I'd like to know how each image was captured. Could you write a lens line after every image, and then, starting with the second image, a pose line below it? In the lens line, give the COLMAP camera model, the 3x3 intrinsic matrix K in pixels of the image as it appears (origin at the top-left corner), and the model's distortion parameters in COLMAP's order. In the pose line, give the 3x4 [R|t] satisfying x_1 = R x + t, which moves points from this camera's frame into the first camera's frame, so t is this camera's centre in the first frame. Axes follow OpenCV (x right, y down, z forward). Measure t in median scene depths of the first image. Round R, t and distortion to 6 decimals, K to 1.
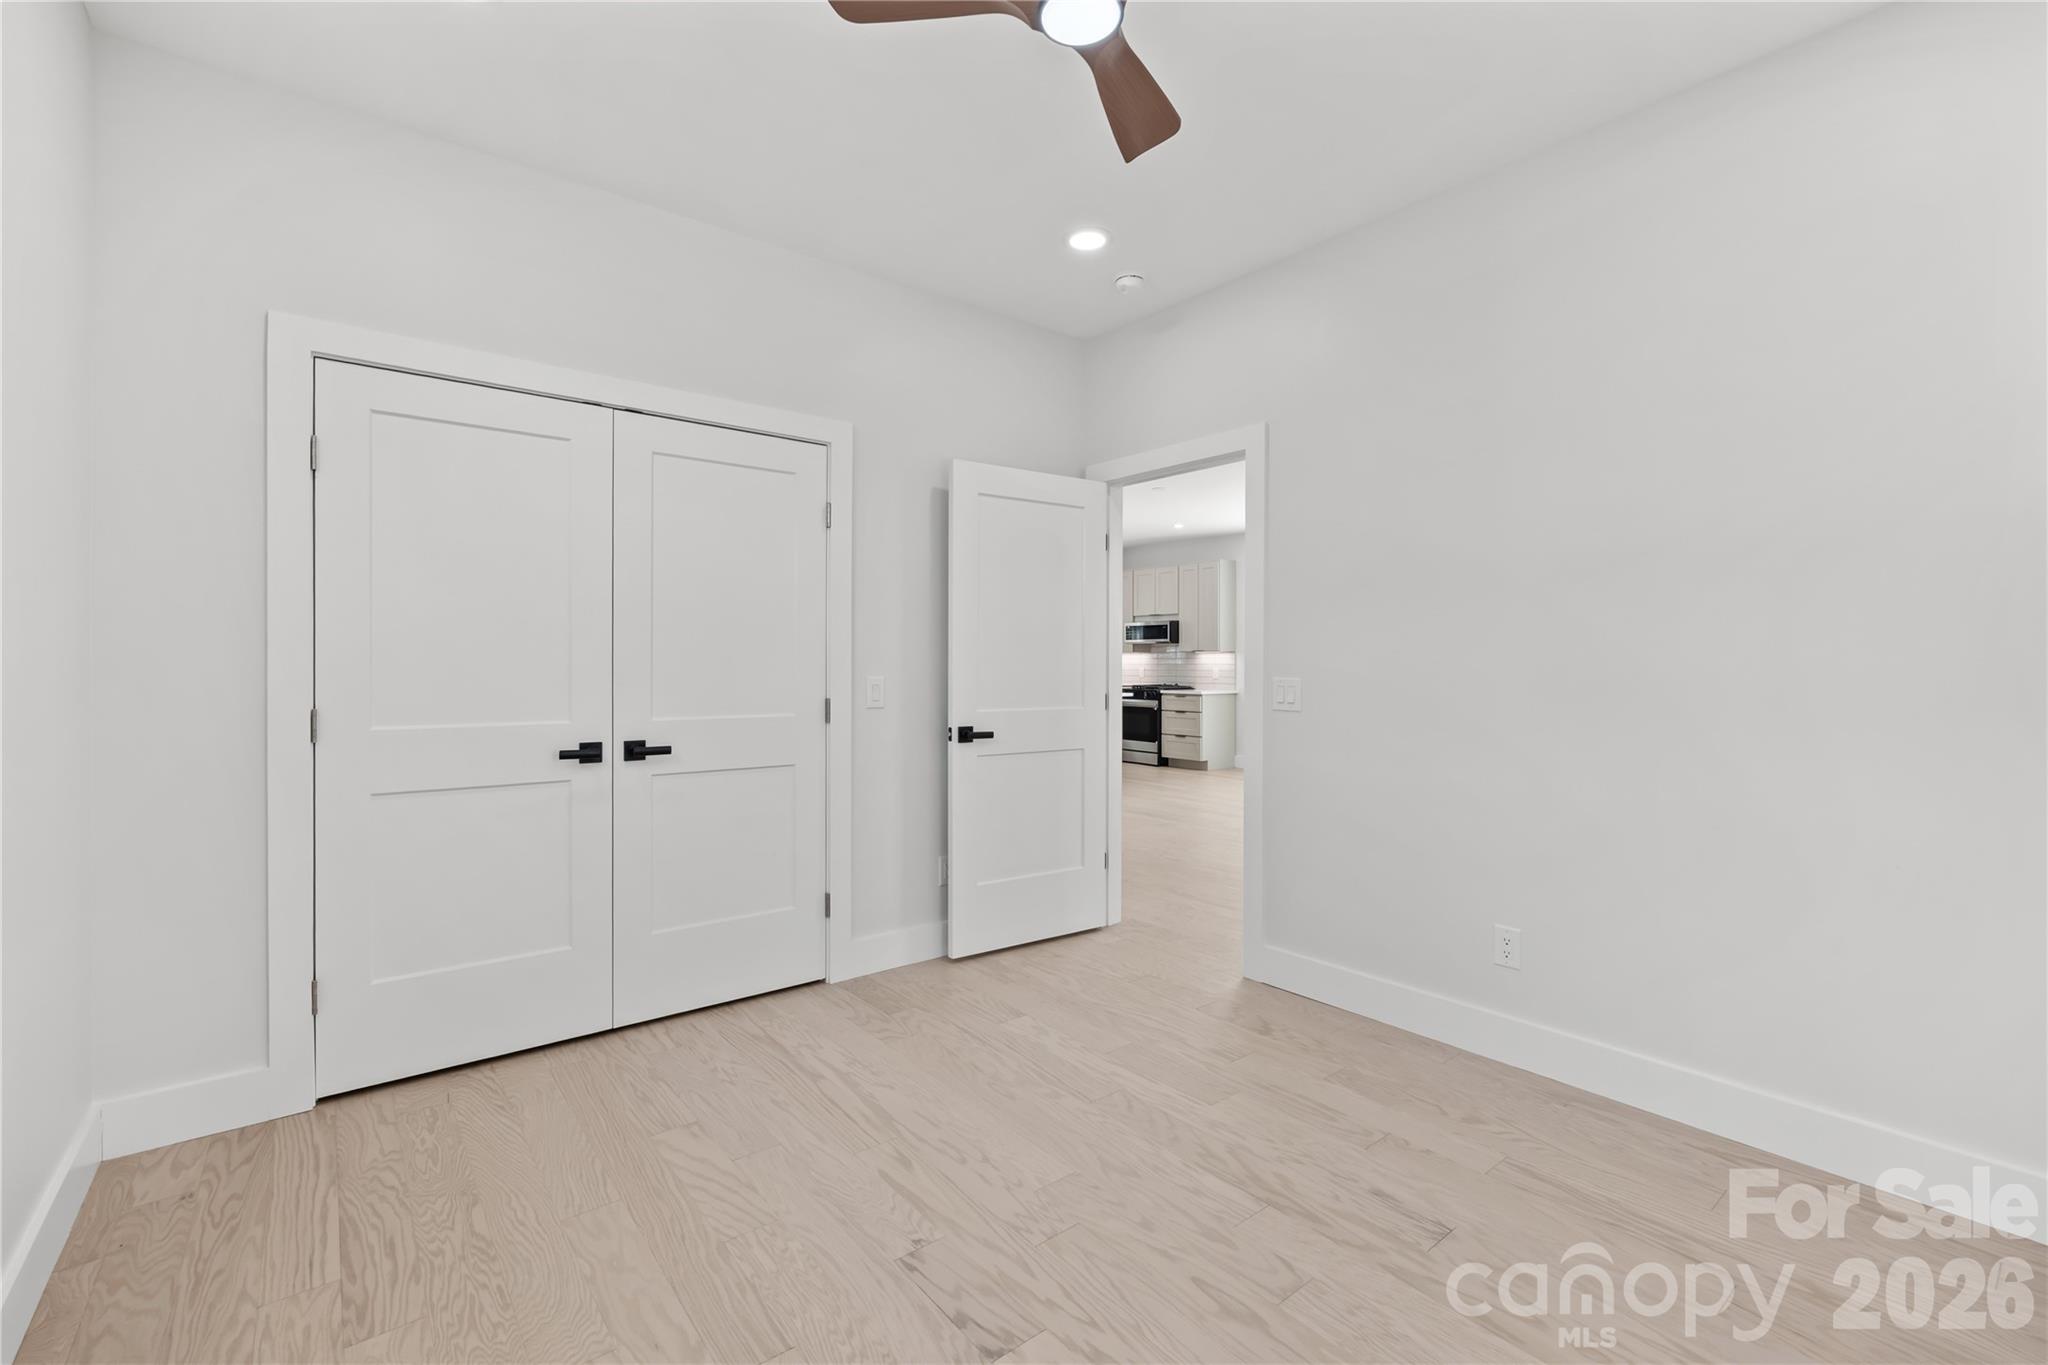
lens RADIAL K [[874.3, 0, 1044.4], [0, 874.3, 676.5], [0, 0, 1]] dist [-0.000327, 0.000116]
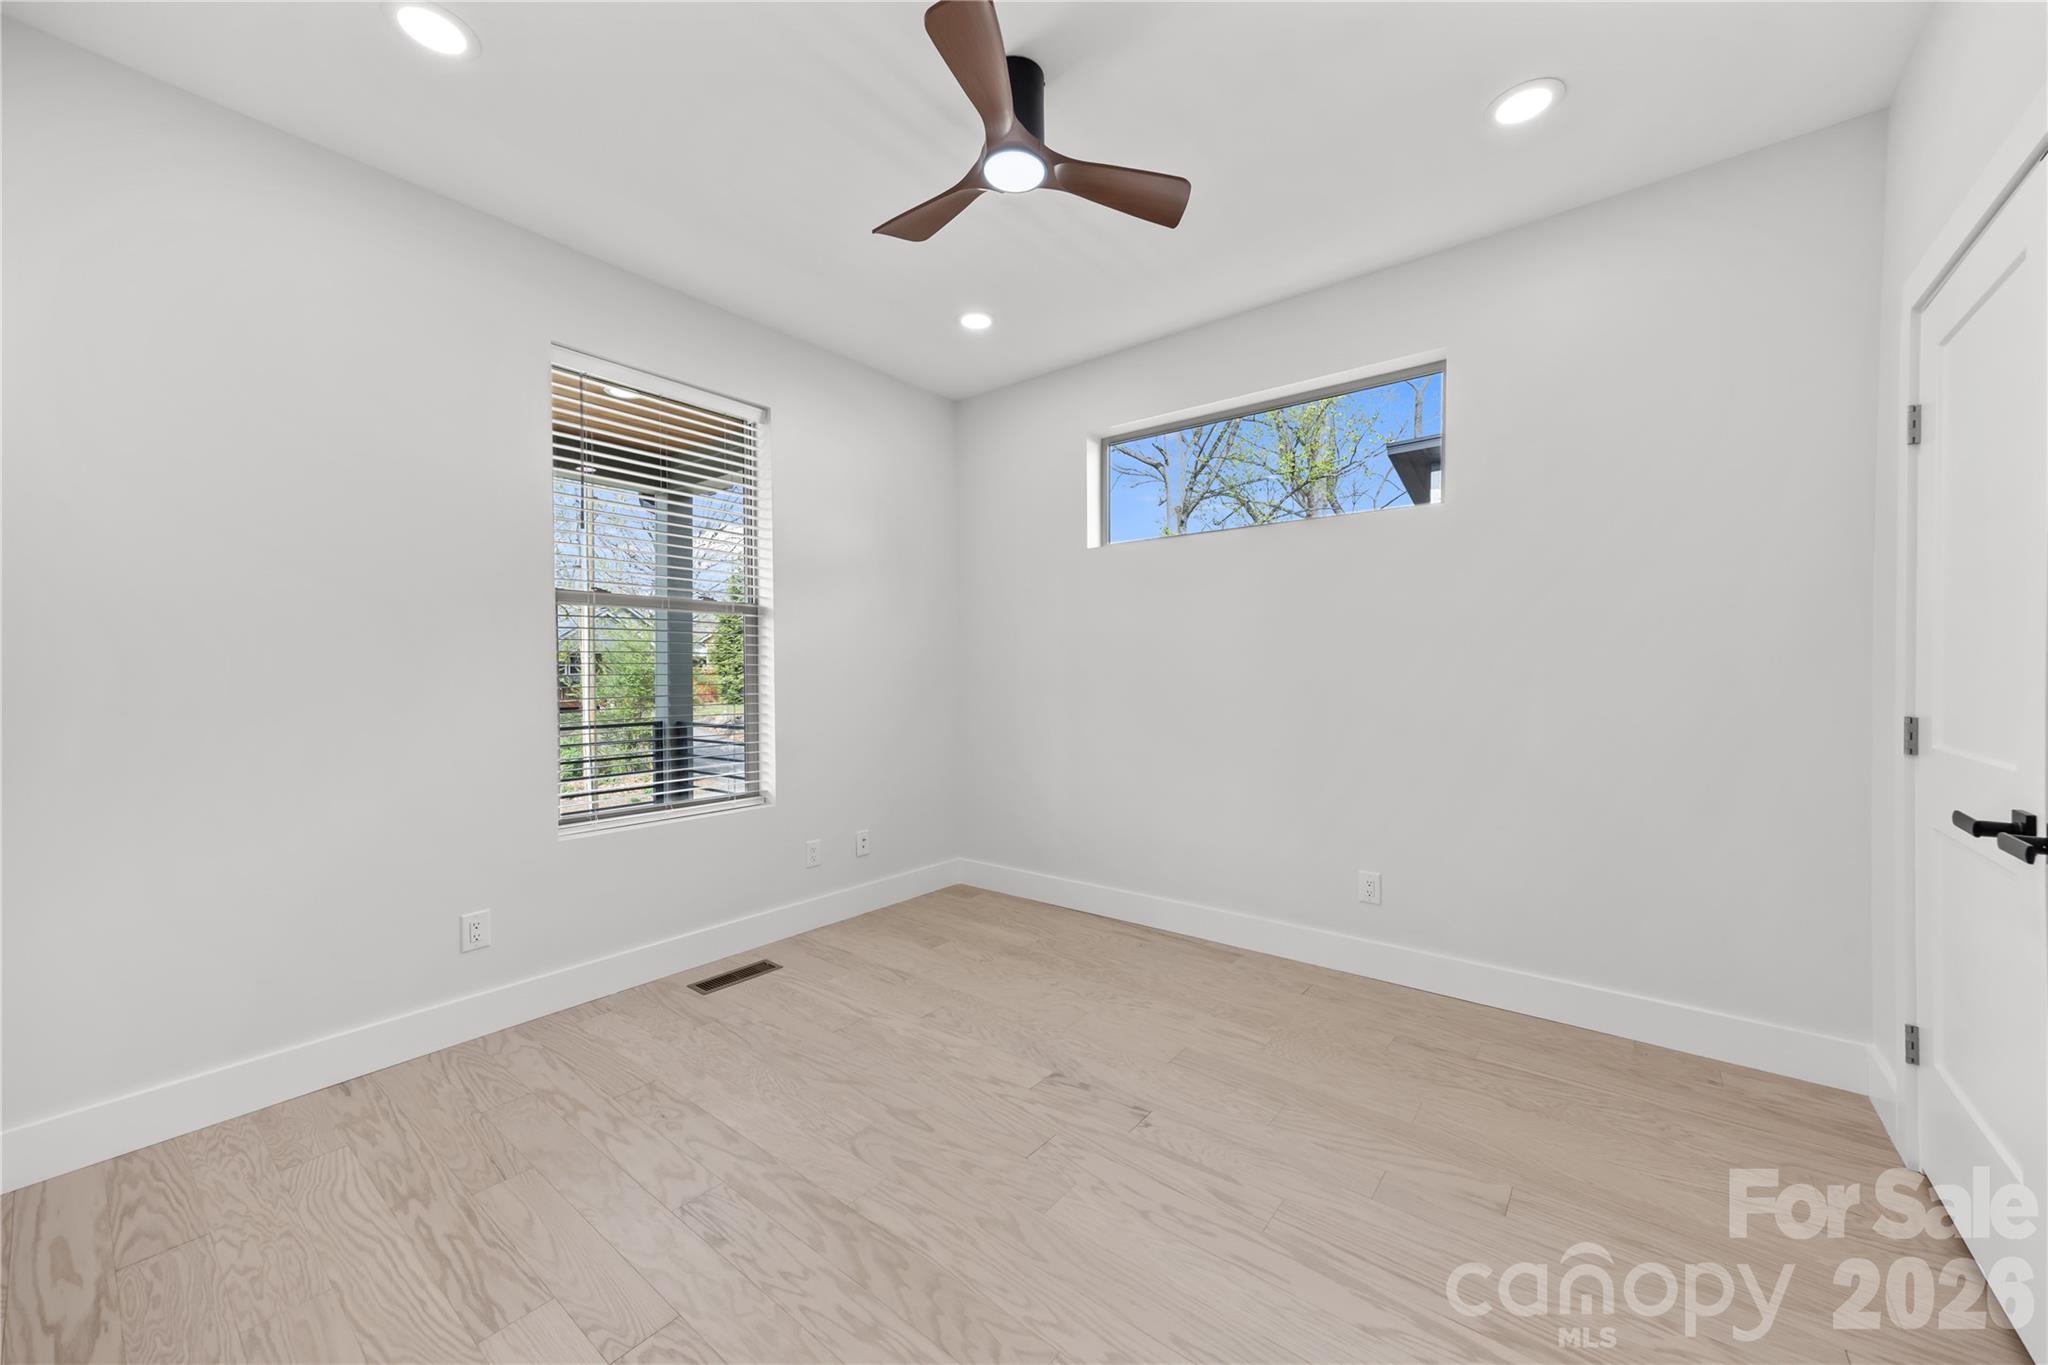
lens RADIAL K [[767.5, 0, 1034.7], [0, 767.5, 676.4], [0, 0, 1]] dist [0.014731, -0.000186]
pose [[-0.977483, 0.006882, -0.210904, 0.140164], [0.003325, 0.999846, 0.017213, -0.014143], [0.210990, 0.016124, -0.977355, 1.167327]]
